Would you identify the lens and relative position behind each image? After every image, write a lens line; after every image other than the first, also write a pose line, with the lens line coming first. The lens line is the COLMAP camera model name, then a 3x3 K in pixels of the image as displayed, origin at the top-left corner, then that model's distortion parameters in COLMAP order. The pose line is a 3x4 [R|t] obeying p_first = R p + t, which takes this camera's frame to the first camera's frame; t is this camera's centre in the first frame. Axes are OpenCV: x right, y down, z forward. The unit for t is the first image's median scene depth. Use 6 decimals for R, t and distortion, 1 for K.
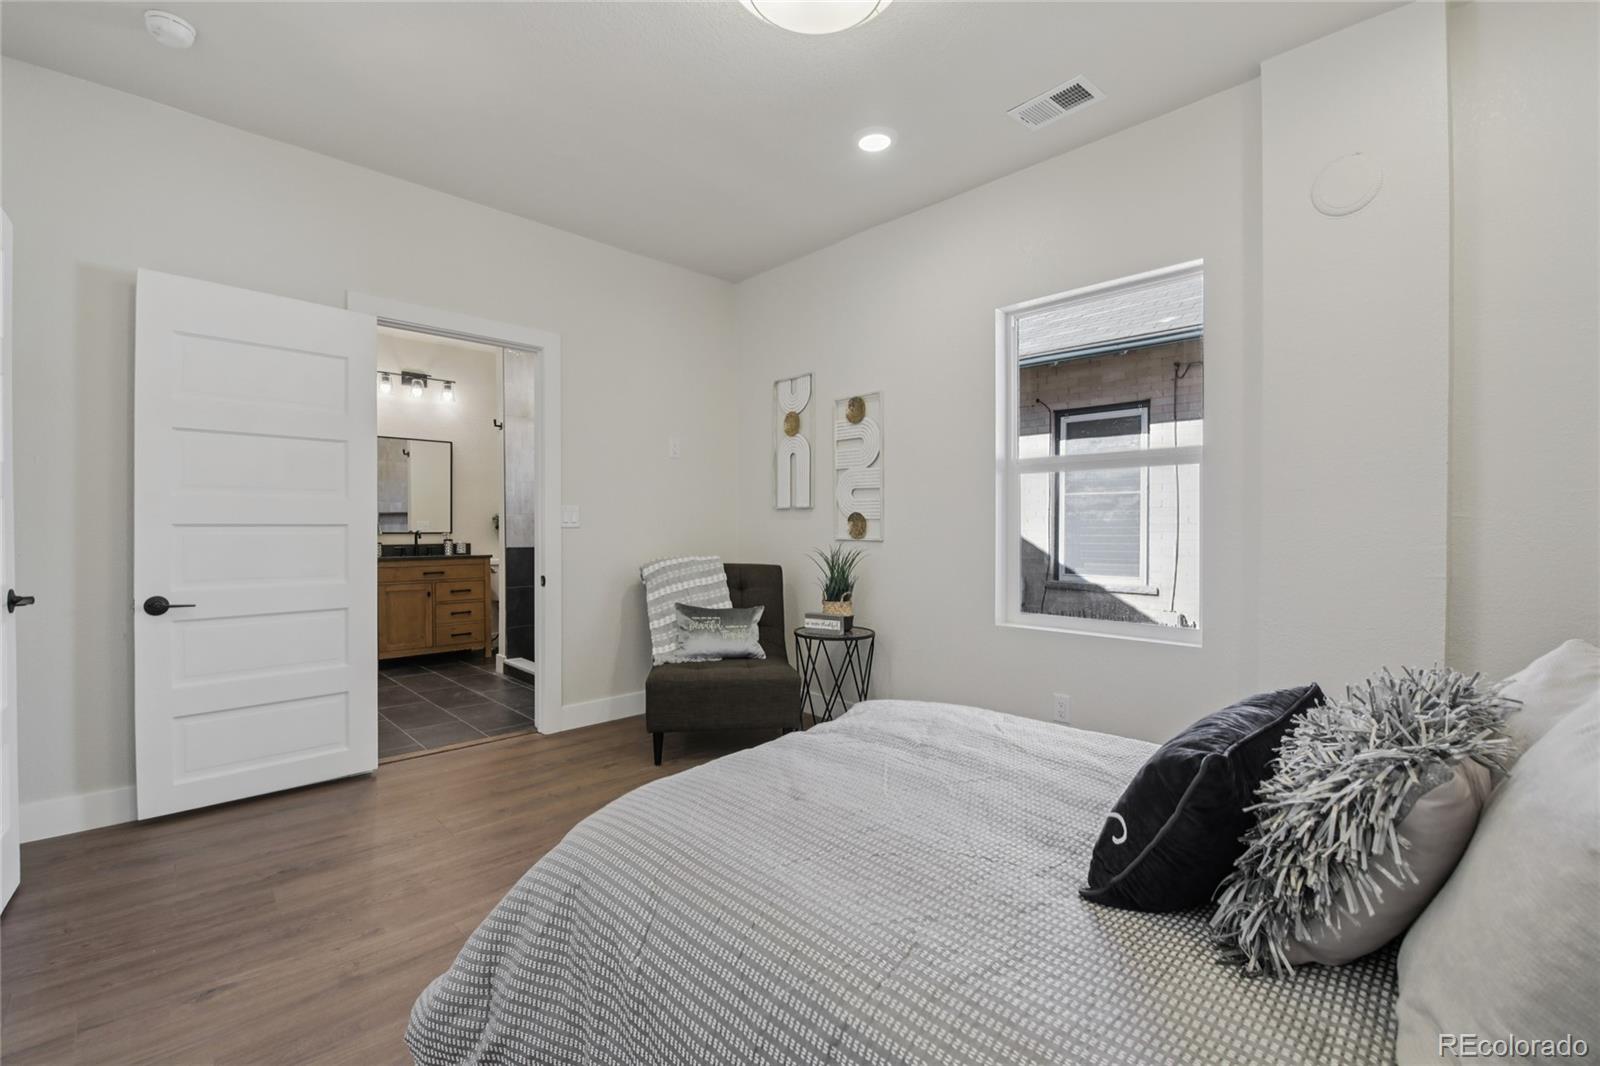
lens RADIAL K [[701.8, 0, 800.0], [0, 701.8, 522.8], [0, 0, 1]] dist [0.003373, -0.001743]
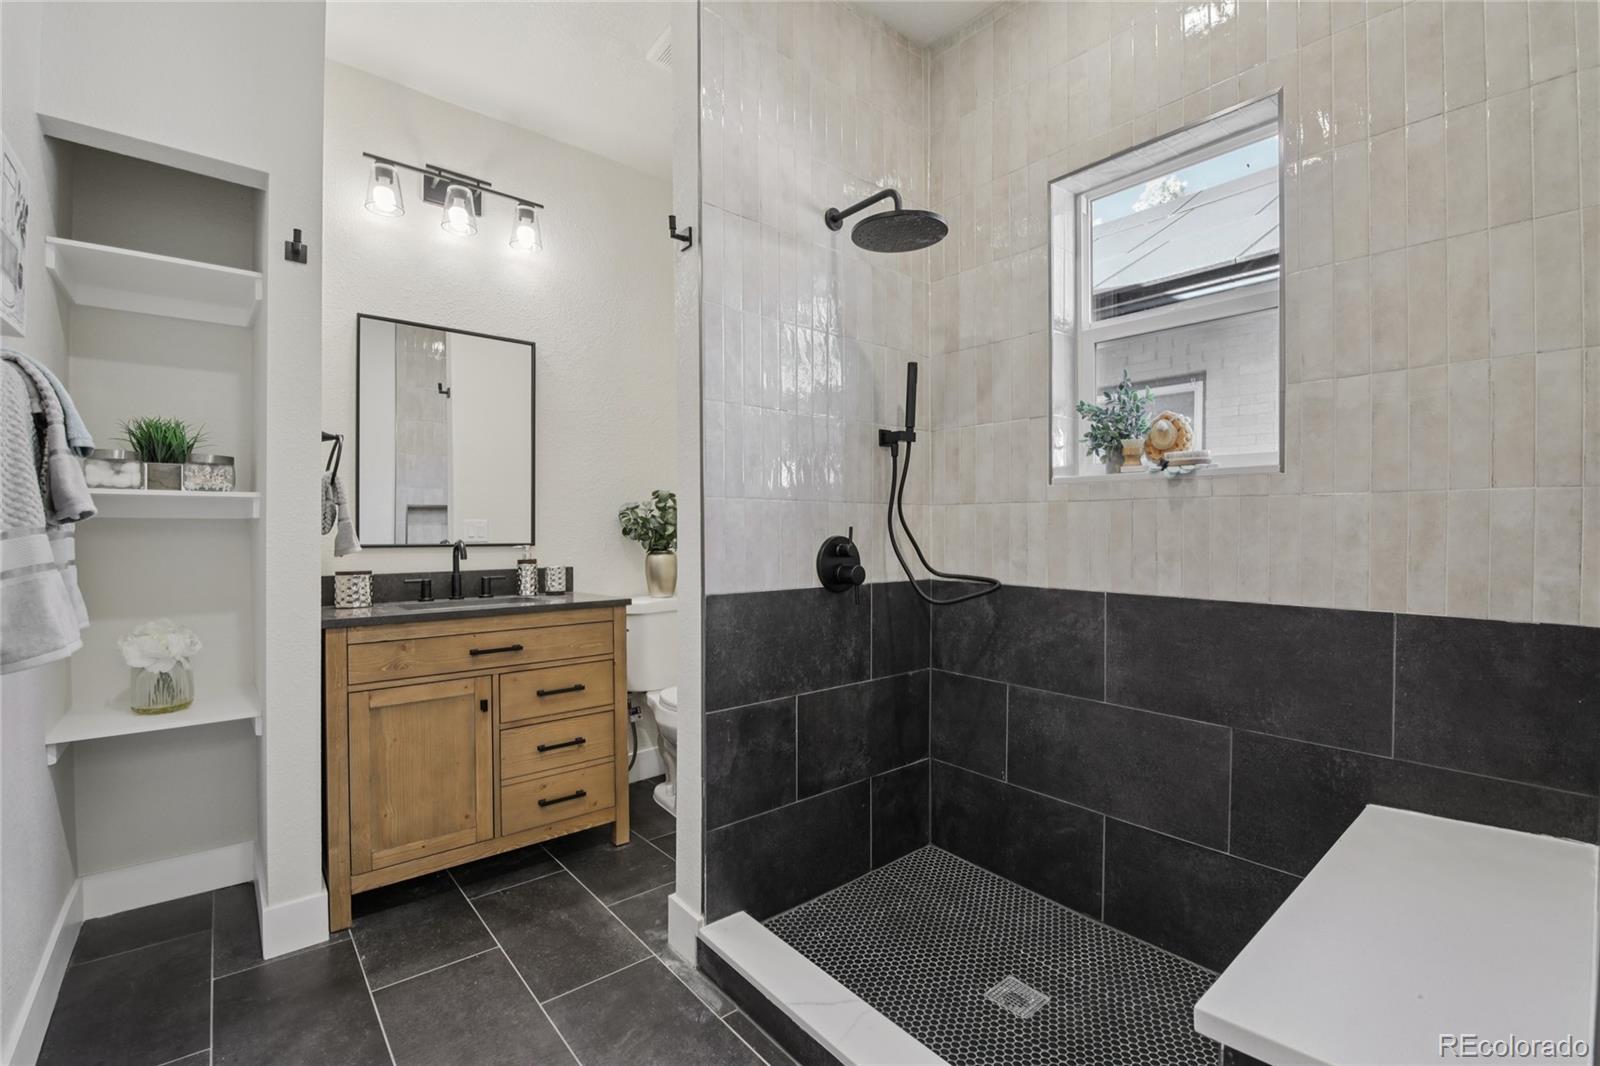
lens RADIAL K [[701.8, 0, 798.4], [0, 701.8, 527.6], [0, 0, 1]] dist [0.003373, -0.001743]
pose [[0.997516, 0.003276, -0.070361, -0.307914], [-0.003026, 0.999989, 0.003666, 0.001332], [0.070373, -0.003444, 0.997515, 0.587175]]
